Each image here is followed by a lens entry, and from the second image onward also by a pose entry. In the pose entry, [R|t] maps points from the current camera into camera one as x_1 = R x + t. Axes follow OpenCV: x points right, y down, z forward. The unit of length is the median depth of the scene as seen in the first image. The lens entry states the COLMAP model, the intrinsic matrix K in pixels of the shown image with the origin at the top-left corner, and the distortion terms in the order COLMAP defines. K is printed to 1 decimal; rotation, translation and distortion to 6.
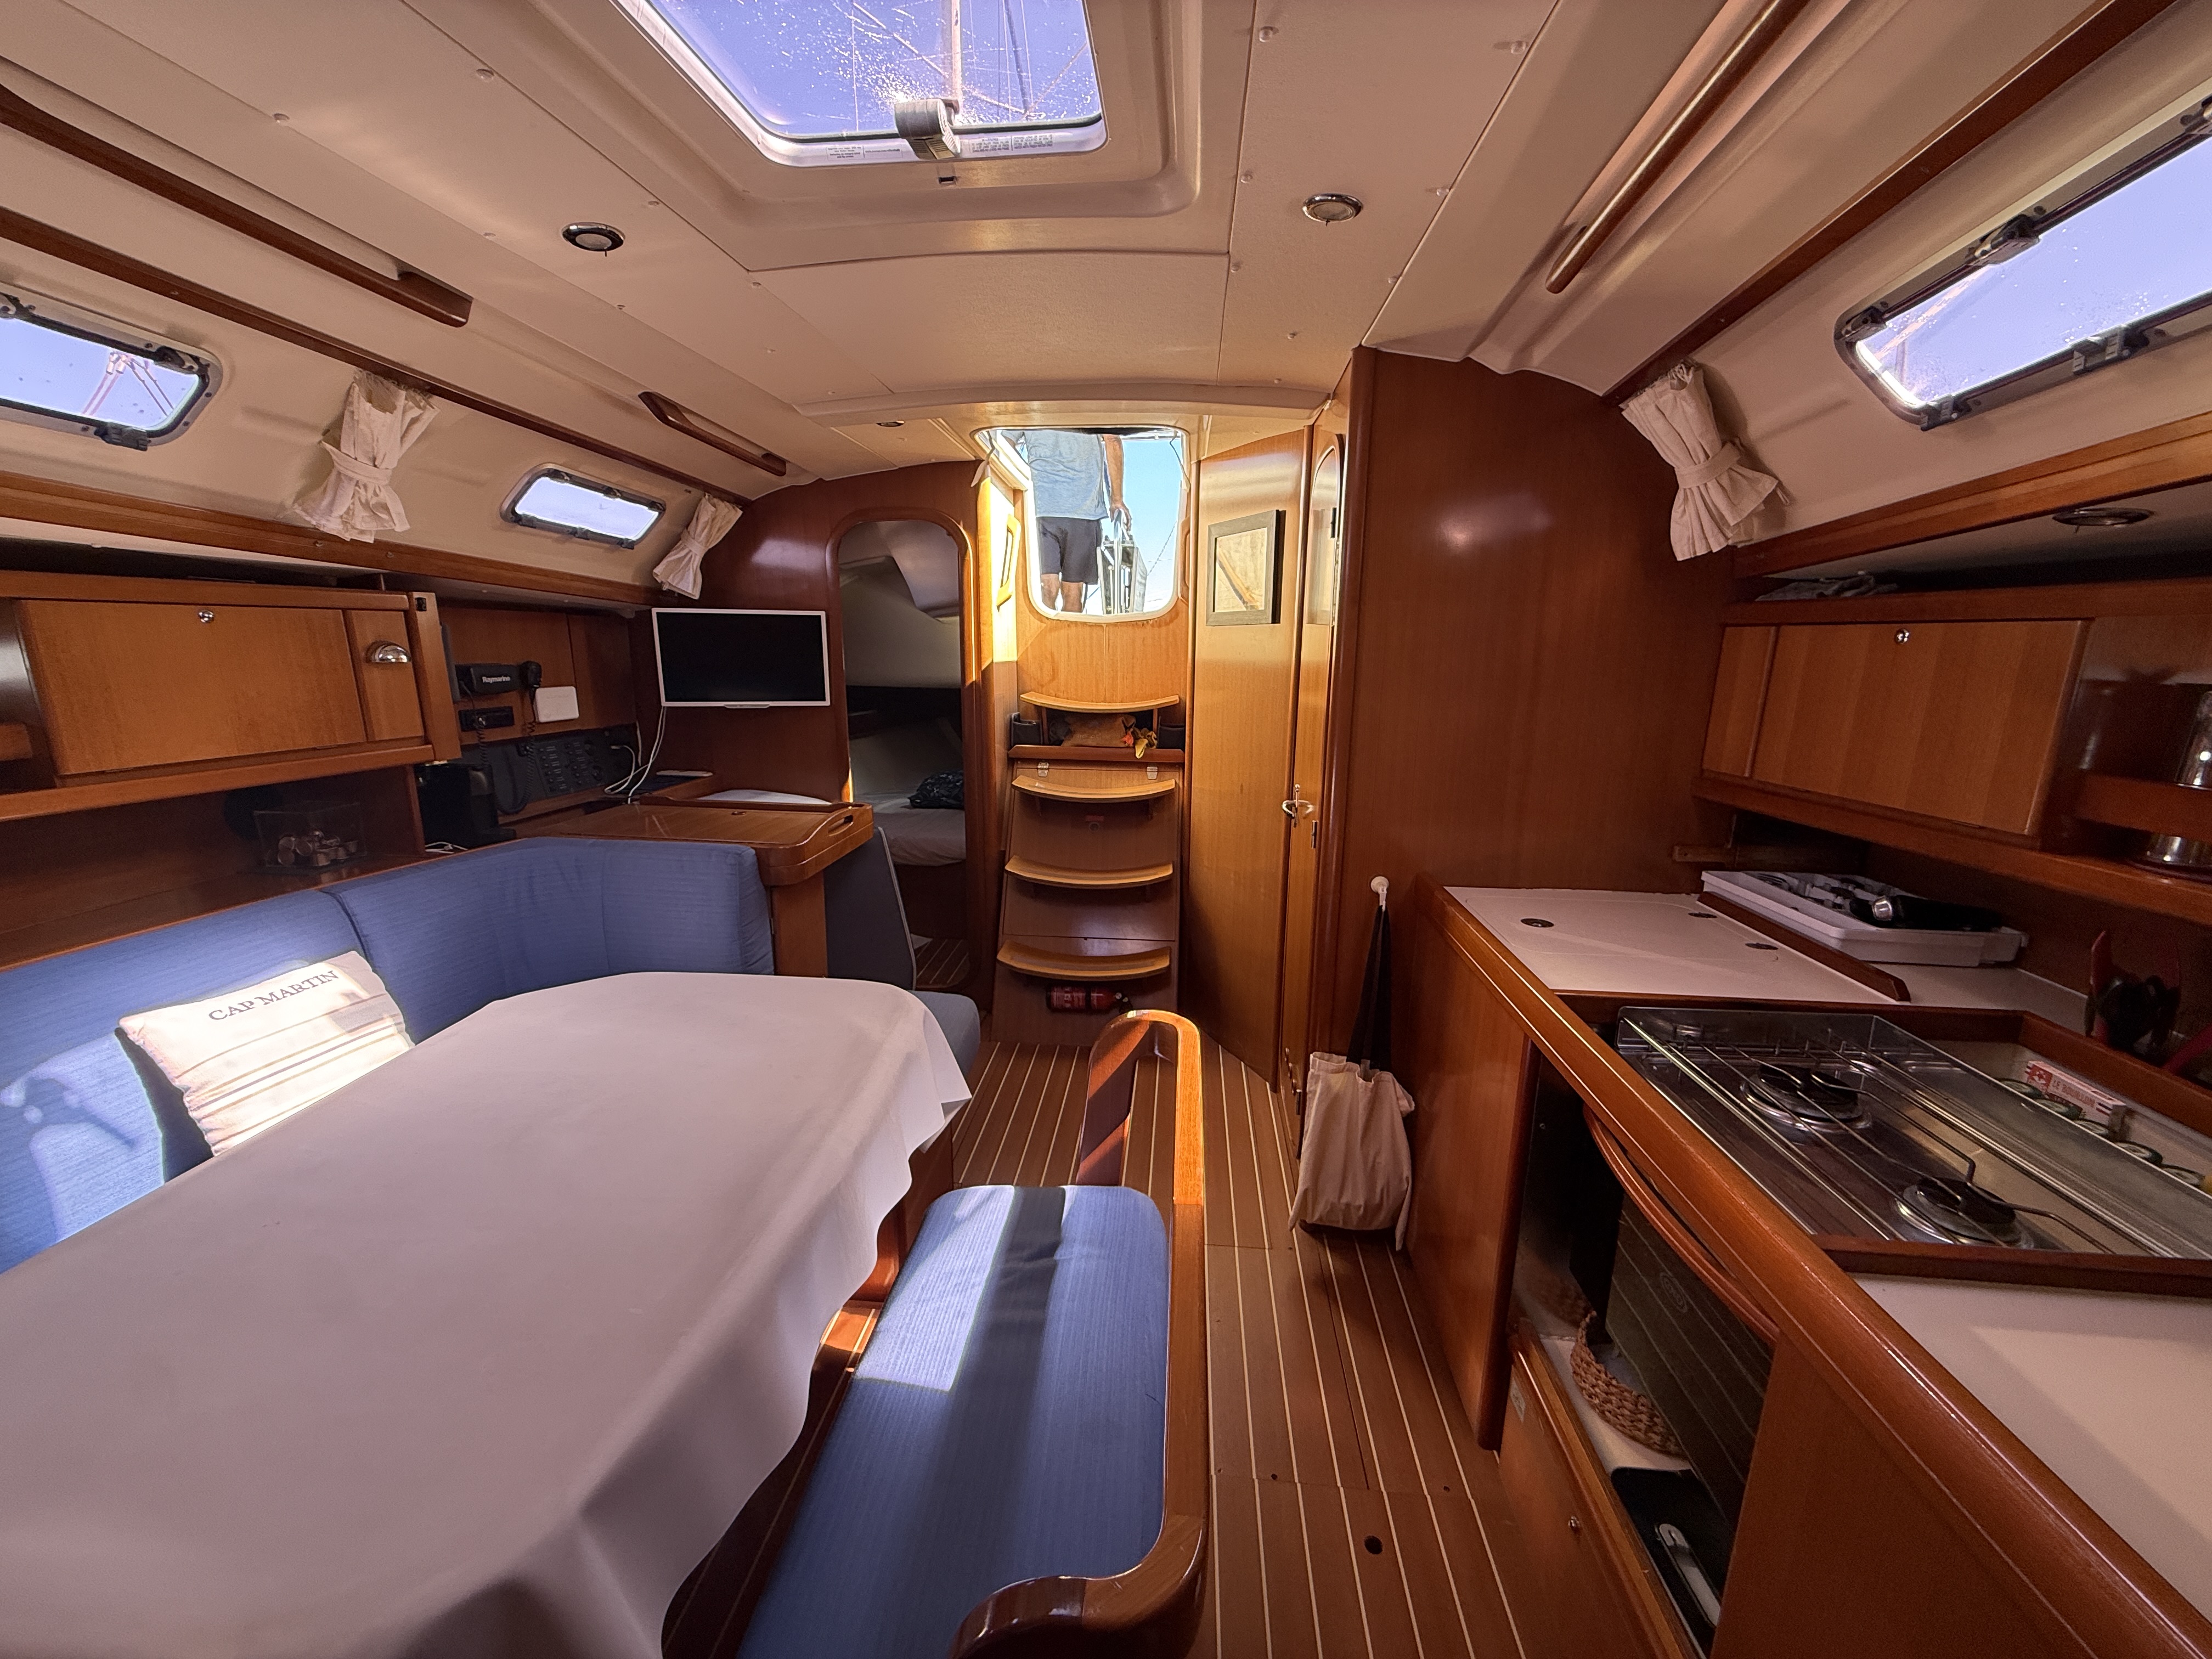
lens RADIAL K [[891.1, 0, 1096.5], [0, 891.1, 833.7], [0, 0, 1]] dist [0.008161, 0.000109]
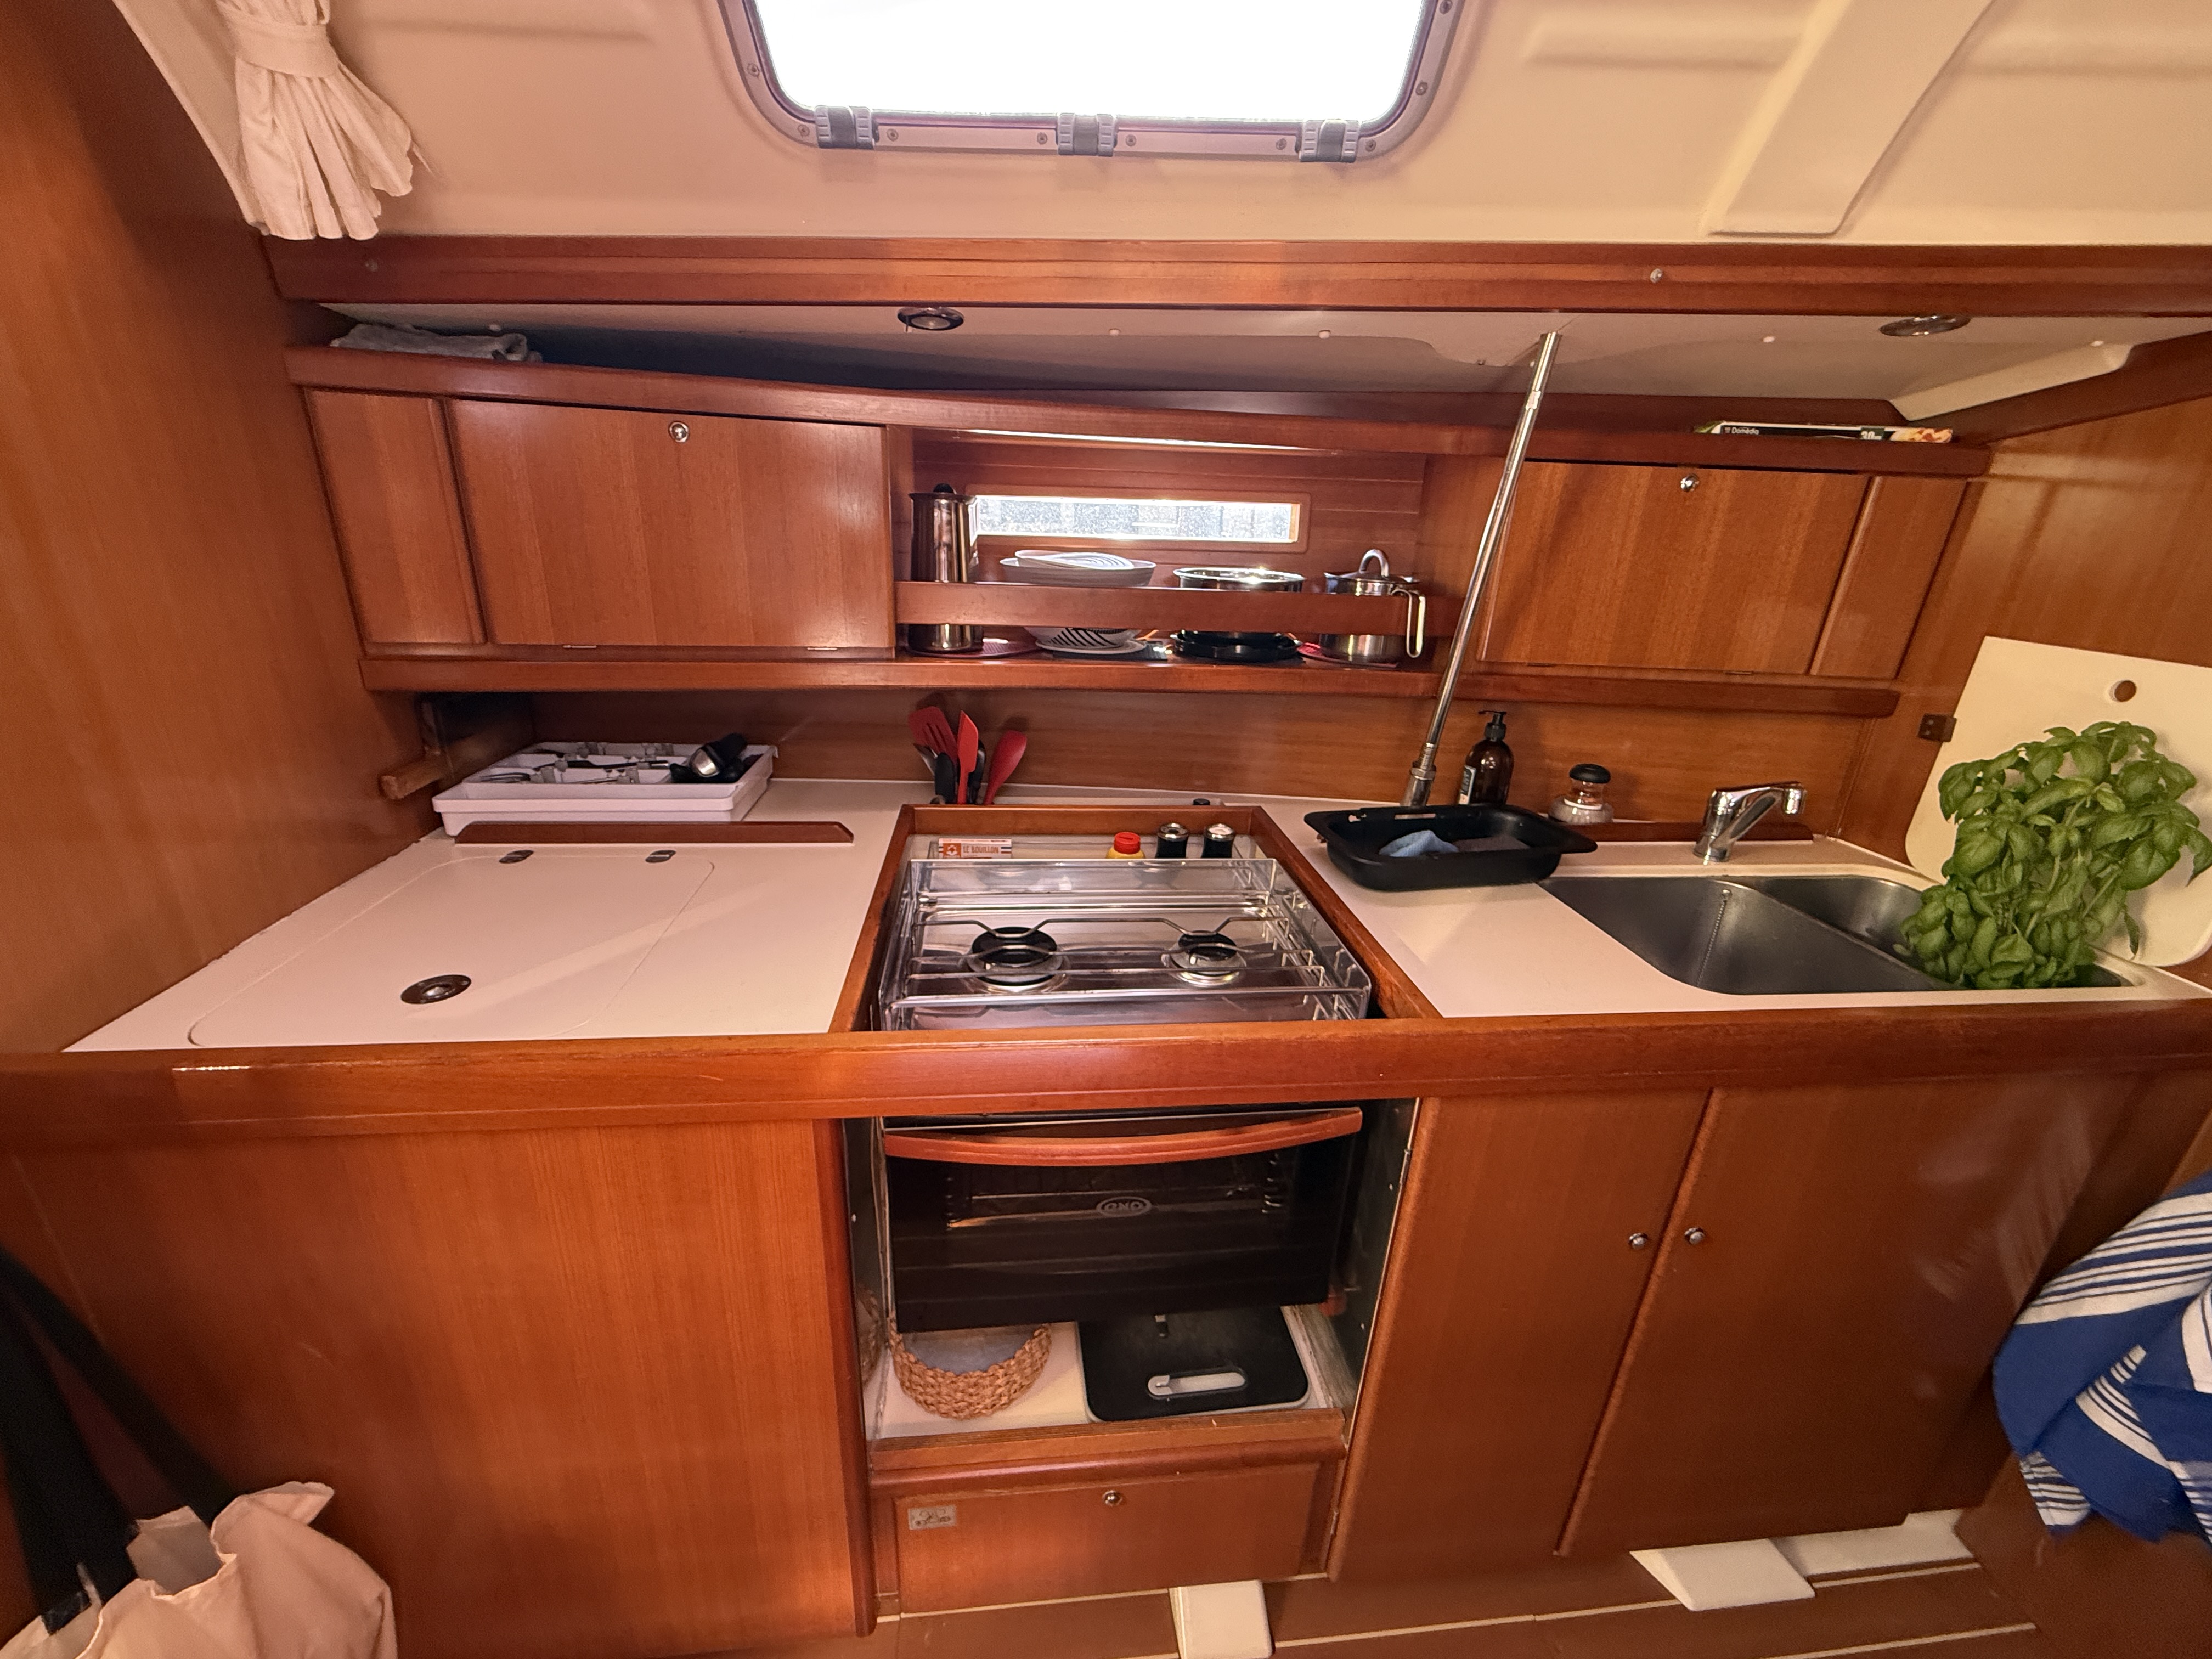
lens RADIAL K [[891.1, 0, 1096.5], [0, 891.1, 833.7], [0, 0, 1]] dist [0.008161, 0.000109]
pose [[-0.206752, -0.358908, 0.910186, -0.031196], [0.166756, 0.903748, 0.394248, -0.155447], [-0.964078, 0.233290, -0.127001, 0.861971]]
